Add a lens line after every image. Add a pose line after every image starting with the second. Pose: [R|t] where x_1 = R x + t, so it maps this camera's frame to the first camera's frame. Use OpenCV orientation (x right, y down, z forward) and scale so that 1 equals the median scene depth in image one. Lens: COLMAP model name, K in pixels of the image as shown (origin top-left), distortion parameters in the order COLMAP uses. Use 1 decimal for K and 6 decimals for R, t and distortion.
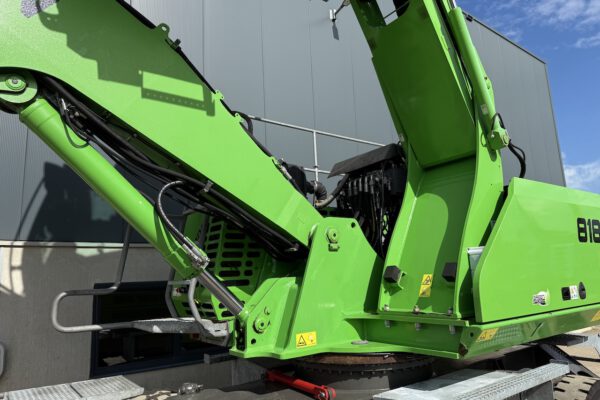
lens RADIAL K [[427.9, 0, 300.0], [0, 427.9, 200.0], [0, 0, 1]] dist [0.043111, -0.059538]
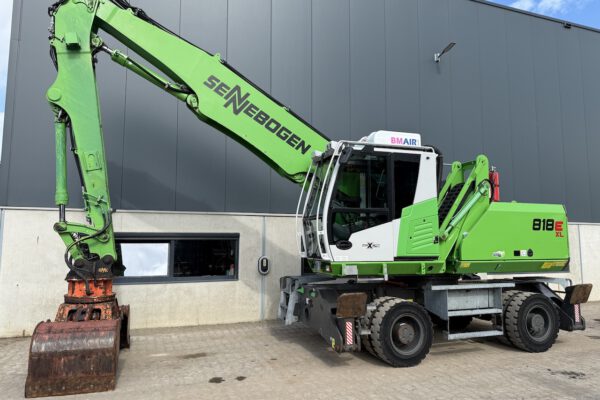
lens RADIAL K [[409.1, 0, 291.2], [0, 409.1, 201.2], [0, 0, 1]] dist [0.040823, -0.050578]
pose [[0.948743, 0.011050, -0.315855, 0.167756], [0.014493, 0.996816, 0.078406, -0.237429], [0.315716, -0.078965, 0.945562, -1.372441]]
